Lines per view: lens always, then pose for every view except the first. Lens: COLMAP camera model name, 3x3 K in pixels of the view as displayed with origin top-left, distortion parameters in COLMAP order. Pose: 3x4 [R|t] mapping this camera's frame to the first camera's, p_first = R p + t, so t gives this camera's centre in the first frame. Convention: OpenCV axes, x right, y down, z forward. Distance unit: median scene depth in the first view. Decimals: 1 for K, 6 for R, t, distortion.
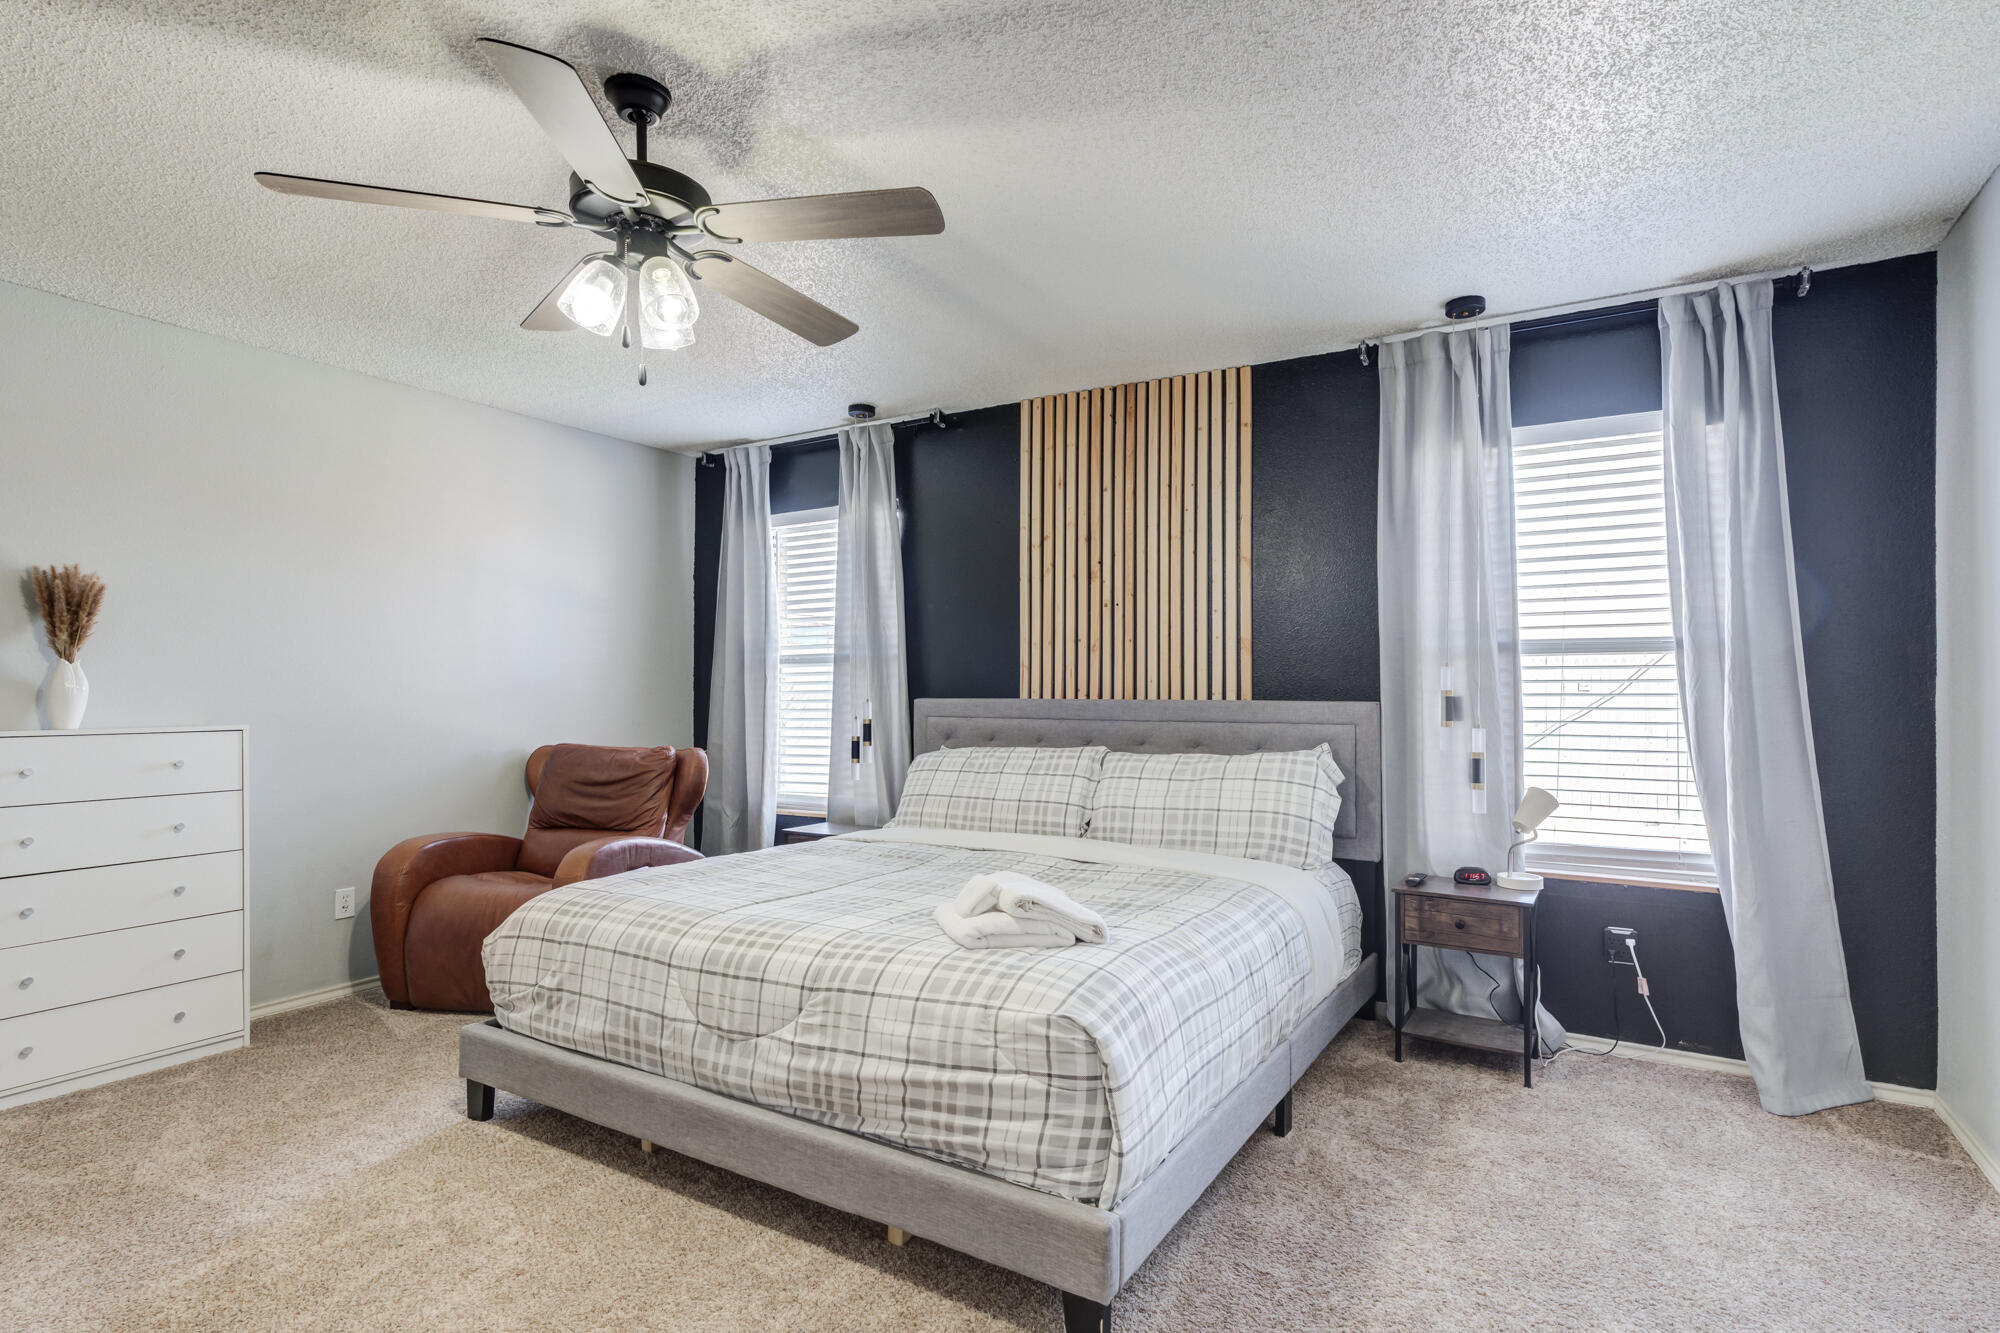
lens RADIAL K [[1006.7, 0, 1029.7], [0, 1006.7, 689.8], [0, 0, 1]] dist [0.012623, 0.001207]
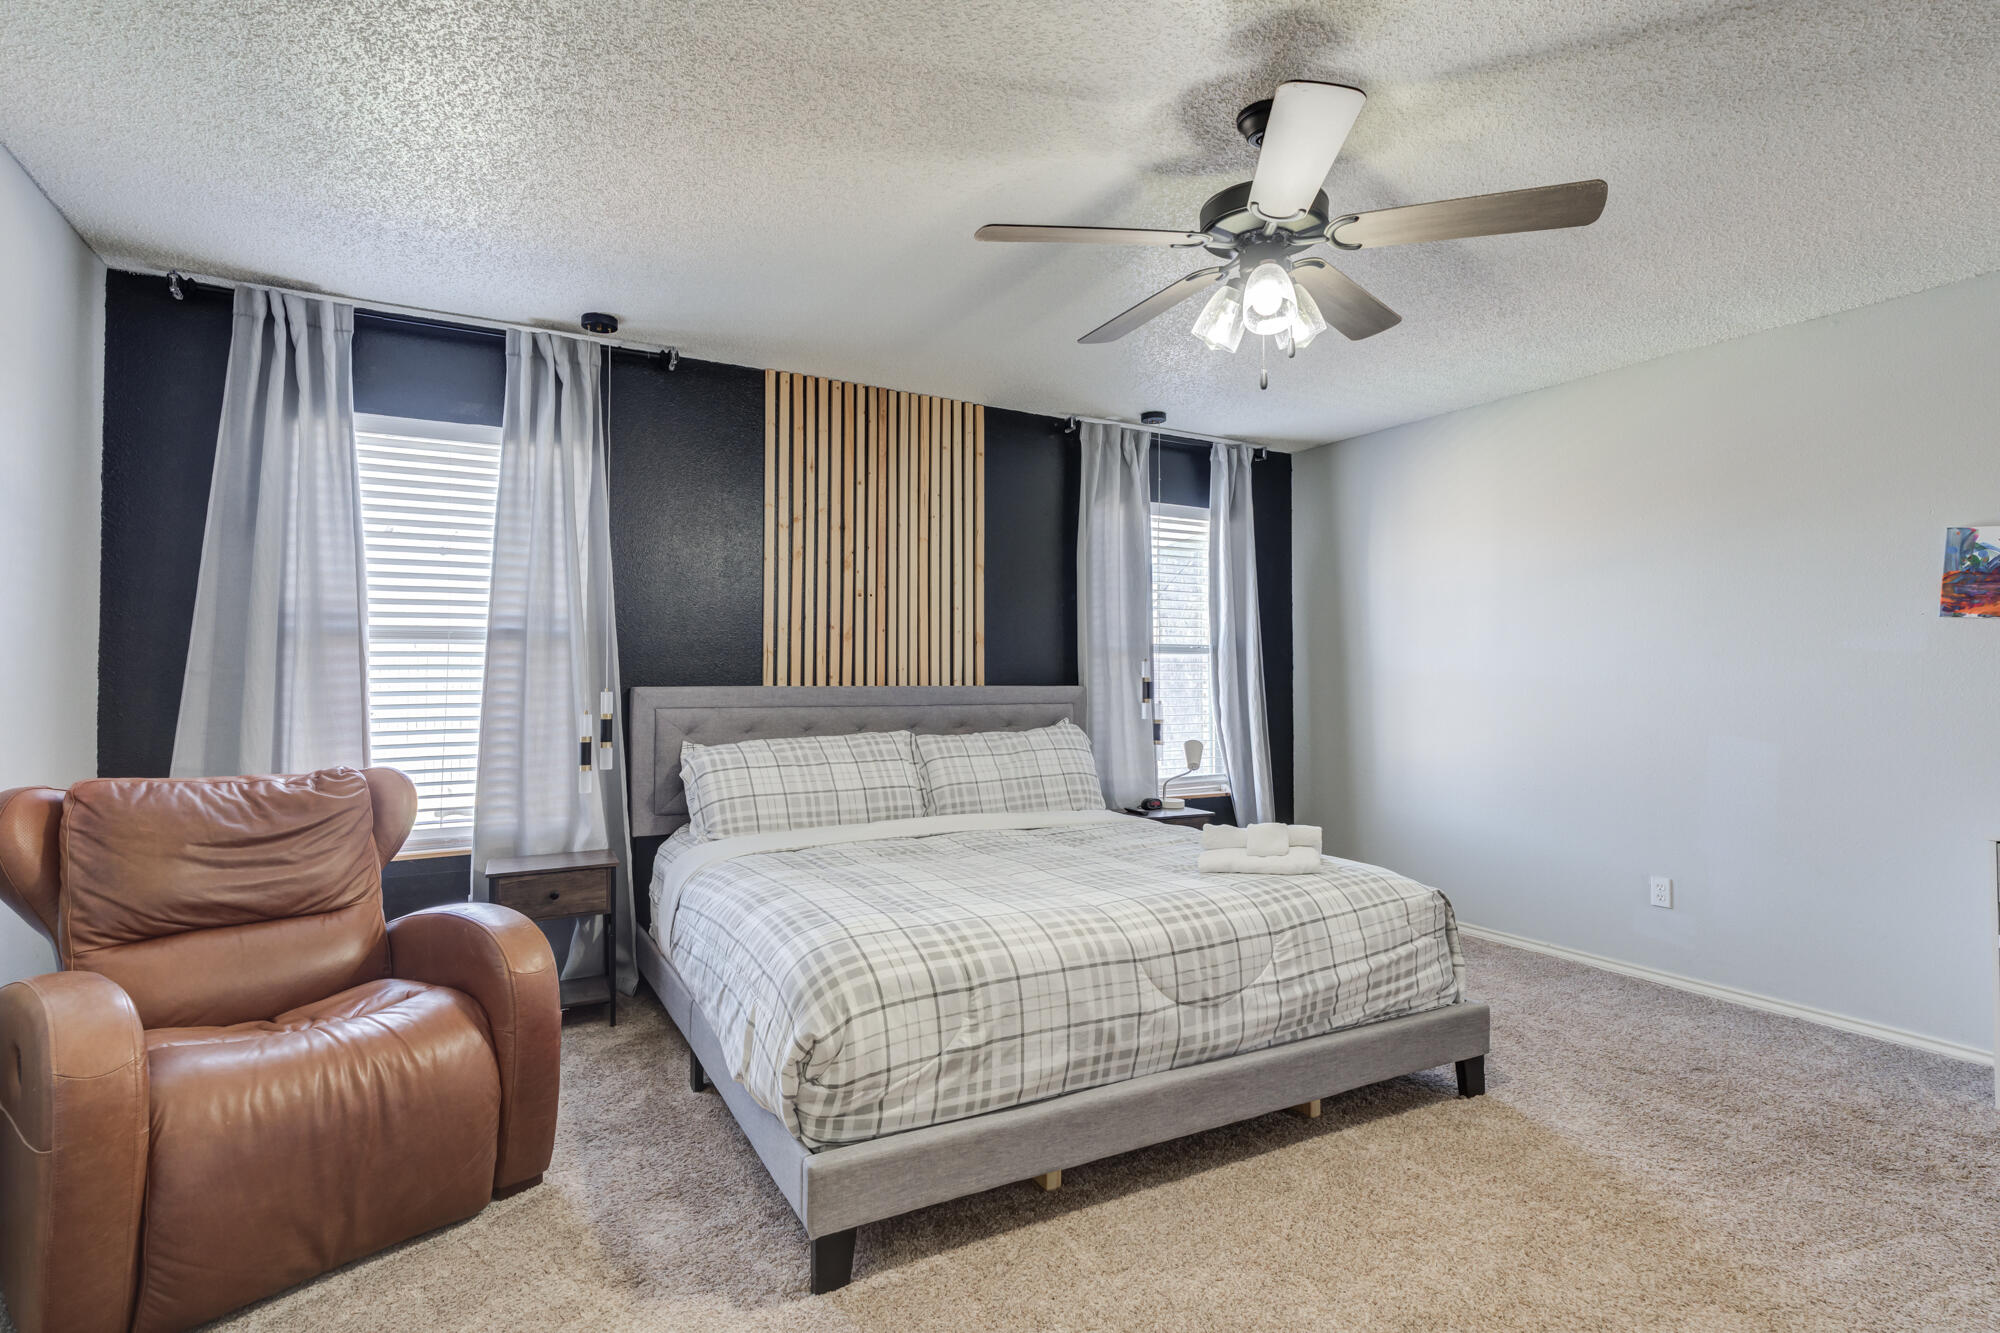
lens RADIAL K [[985.0, 0, 1000.0], [0, 985.0, 666.5], [0, 0, 1]] dist [0.011343, 0.000419]
pose [[0.505805, 0.009760, 0.862593, -0.792747], [-0.000057, 0.999936, -0.011281, 0.000765], [-0.862648, 0.005657, 0.505773, 0.403172]]
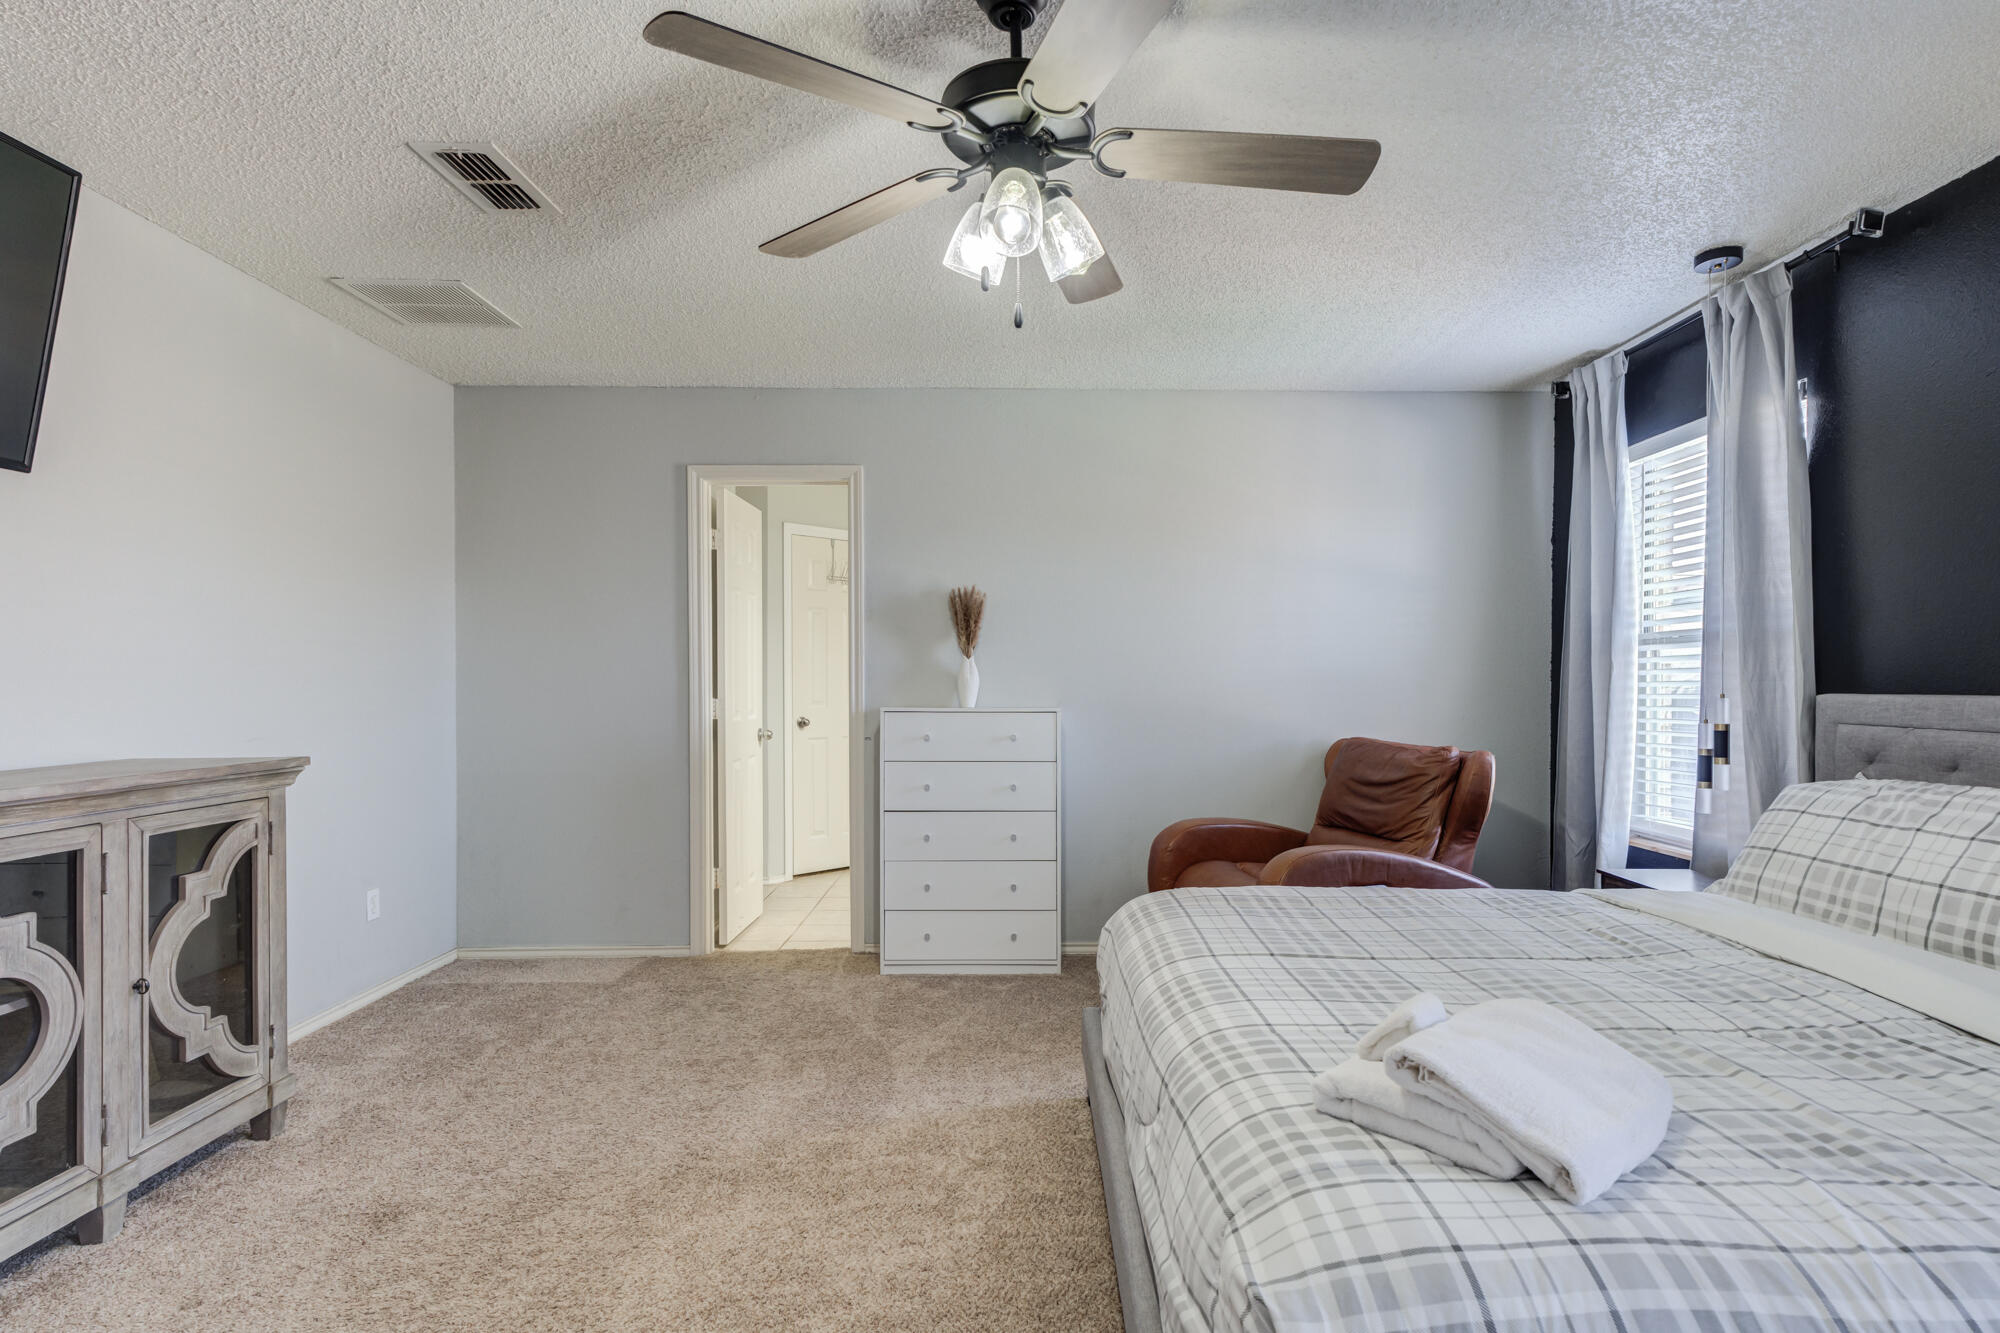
lens RADIAL K [[1006.7, 0, 1029.7], [0, 1006.7, 689.8], [0, 0, 1]] dist [0.012623, 0.001207]
pose [[0.515353, 0.009227, -0.856928, 0.206755], [-0.002223, 0.999953, 0.009430, 0.001673], [0.856975, -0.002955, 0.515349, 0.312433]]
